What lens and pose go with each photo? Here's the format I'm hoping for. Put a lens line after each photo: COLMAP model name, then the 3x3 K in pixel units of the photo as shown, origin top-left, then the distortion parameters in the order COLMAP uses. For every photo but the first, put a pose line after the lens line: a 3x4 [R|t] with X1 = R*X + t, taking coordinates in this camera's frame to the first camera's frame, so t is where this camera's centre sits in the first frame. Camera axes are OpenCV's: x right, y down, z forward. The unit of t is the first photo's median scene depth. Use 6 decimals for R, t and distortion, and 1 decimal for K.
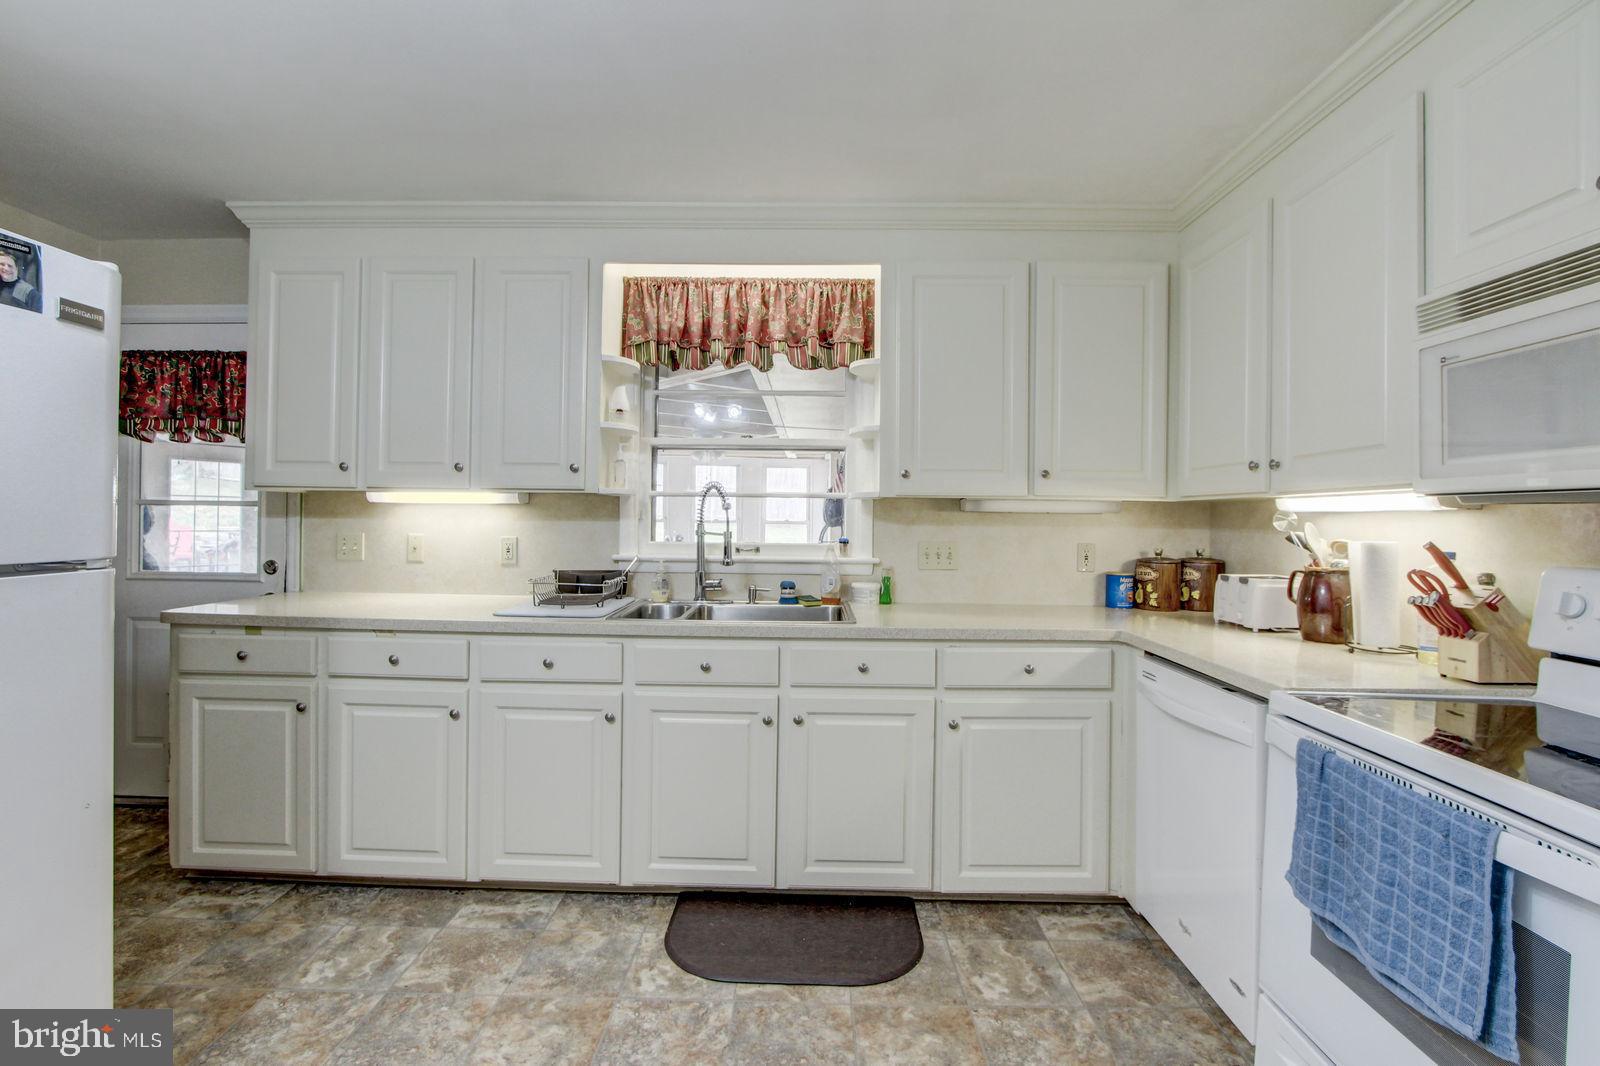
lens RADIAL K [[733.5, 0, 804.1], [0, 733.5, 519.0], [0, 0, 1]] dist [-0.026976, 0.006092]
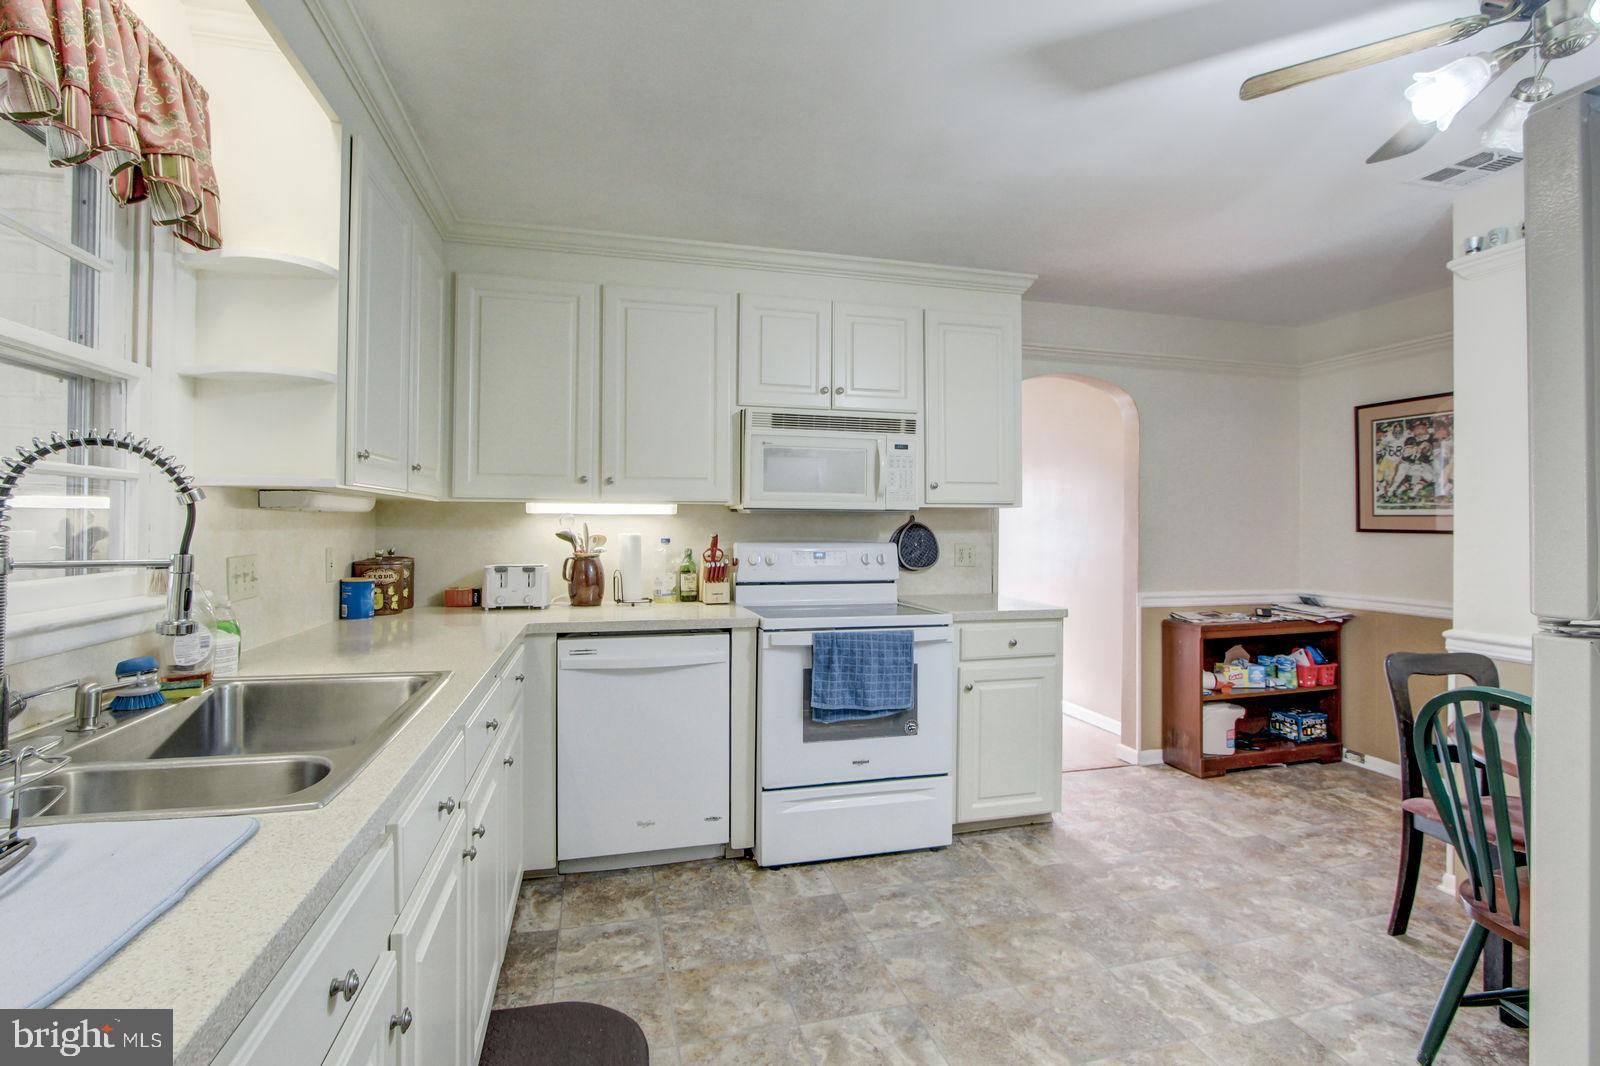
lens RADIAL K [[733.5, 0, 798.5], [0, 733.5, 521.7], [0, 0, 1]] dist [-0.026976, 0.006092]
pose [[-0.266056, -0.011401, 0.963890, -0.625108], [-0.008823, 0.999917, 0.009391, -0.010454], [-0.963917, -0.006006, -0.266134, 0.795875]]
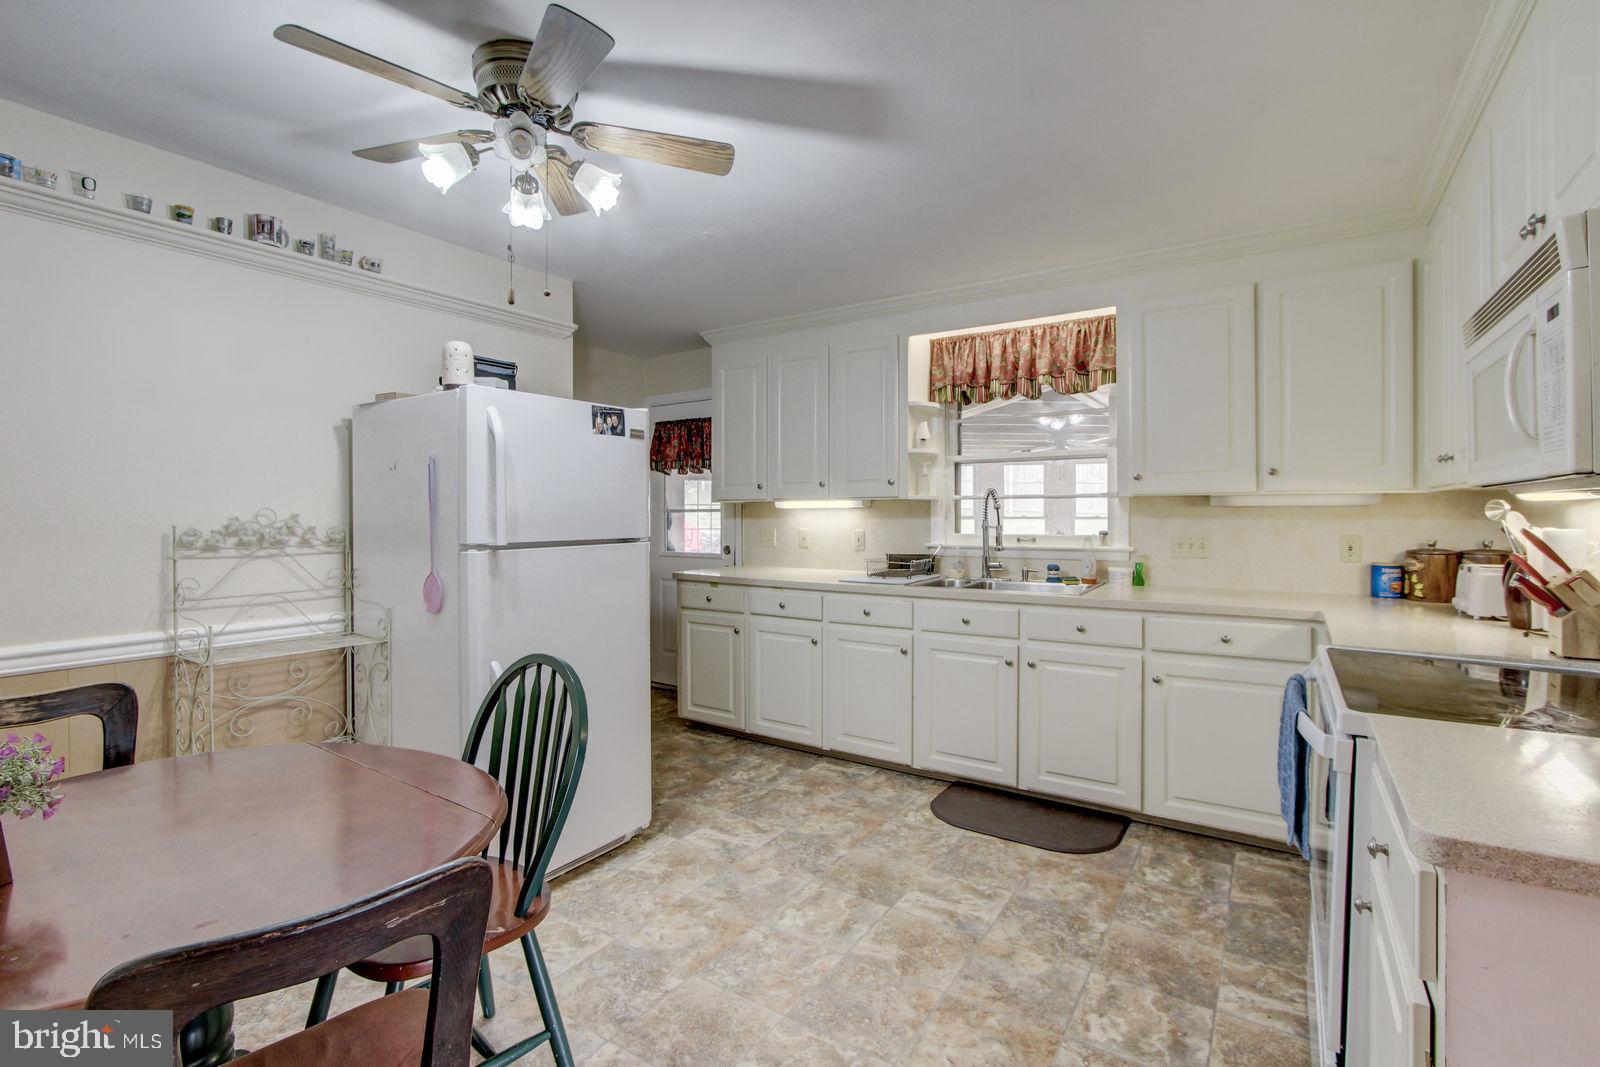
lens RADIAL K [[733.5, 0, 801.2], [0, 733.5, 523.6], [0, 0, 1]] dist [-0.026976, 0.006092]
pose [[0.840588, -0.008013, -0.541615, 0.324285], [0.012905, 0.999903, 0.005236, 0.002335], [0.541521, -0.011391, 0.840610, -0.318654]]
